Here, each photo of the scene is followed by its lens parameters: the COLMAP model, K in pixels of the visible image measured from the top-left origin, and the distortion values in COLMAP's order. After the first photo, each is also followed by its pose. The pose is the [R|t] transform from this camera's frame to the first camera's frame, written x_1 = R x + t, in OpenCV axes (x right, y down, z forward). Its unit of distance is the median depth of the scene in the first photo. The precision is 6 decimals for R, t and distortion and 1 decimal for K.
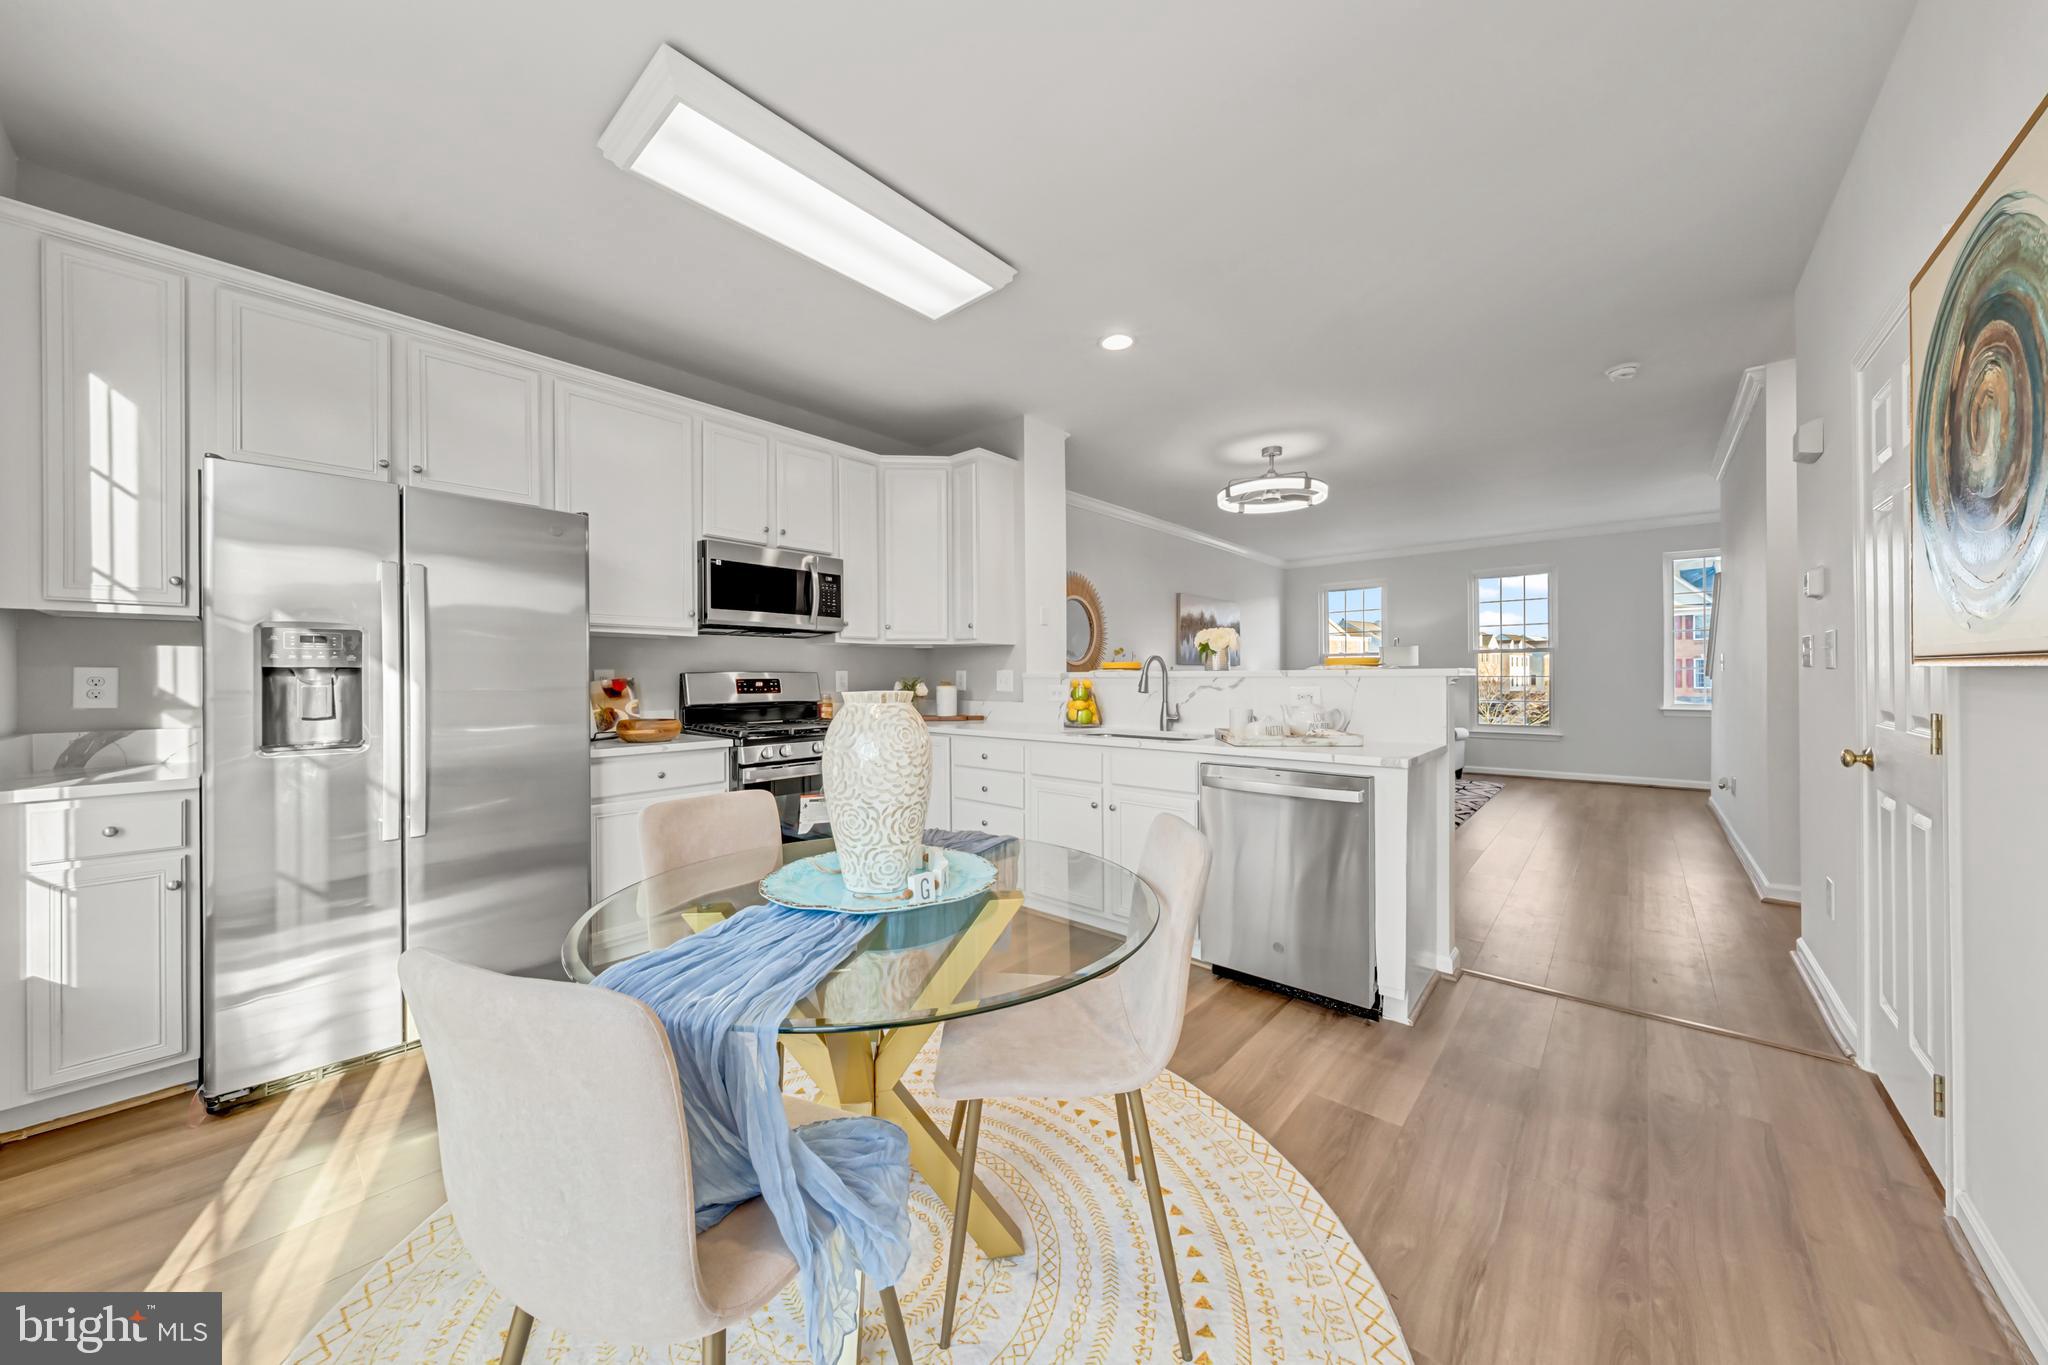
lens RADIAL K [[697.9, 0, 1017.2], [0, 697.9, 673.3], [0, 0, 1]] dist [-0.002500, -0.000126]
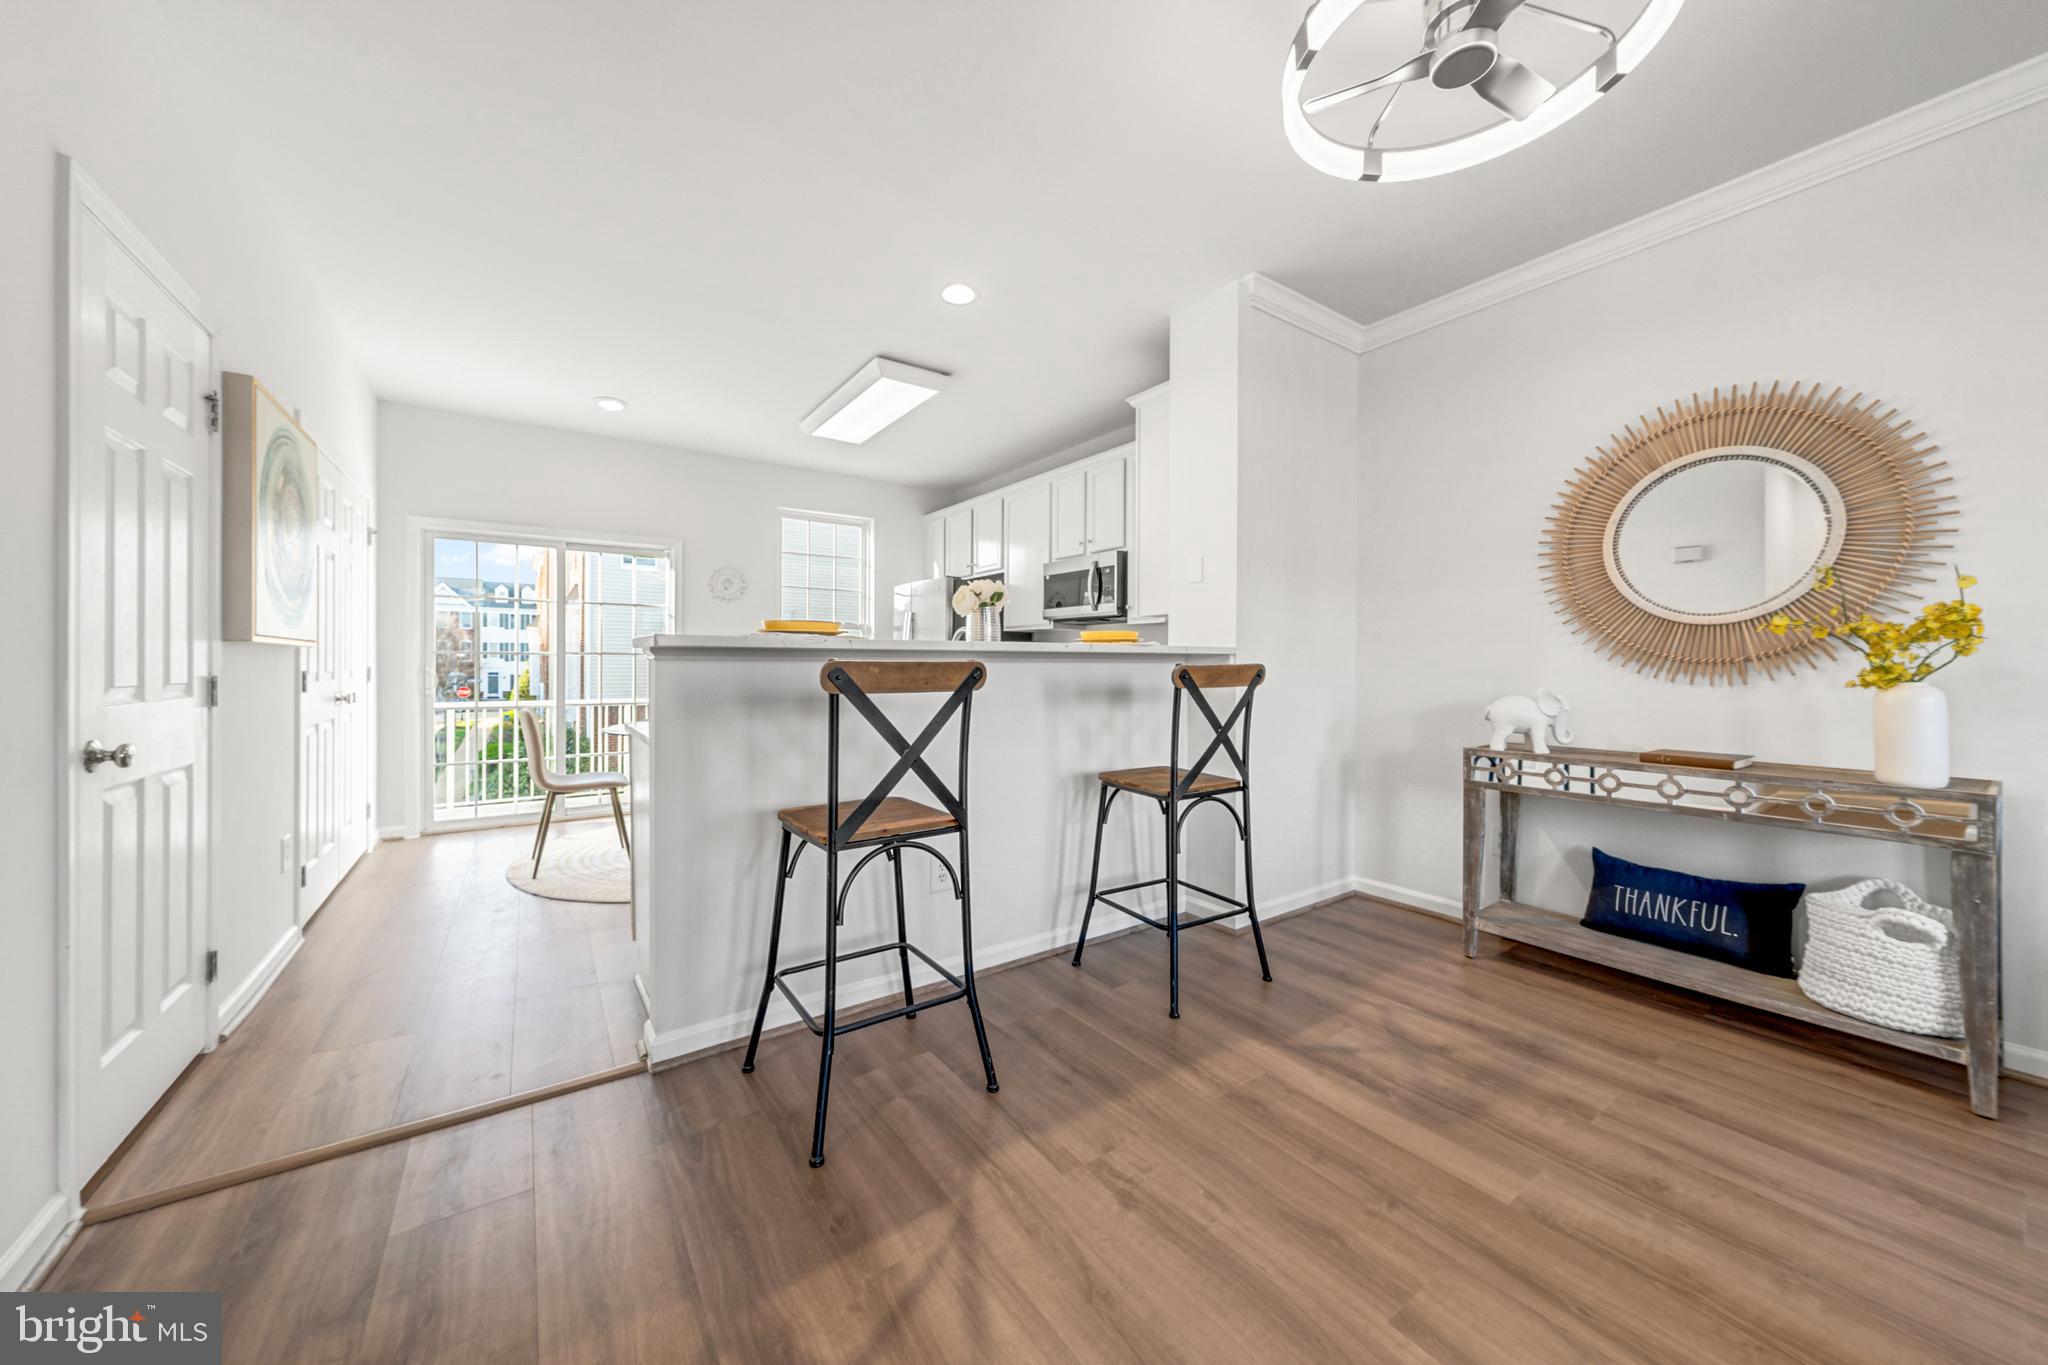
lens RADIAL K [[719.2, 0, 1017.6], [0, 719.2, 664.8], [0, 0, 1]] dist [0.000266, 0.000031]
pose [[-0.240874, 0.008398, -0.970520, 0.817891], [0.002458, 0.999965, 0.008043, 0.009793], [0.970553, -0.000448, -0.240886, 1.007844]]
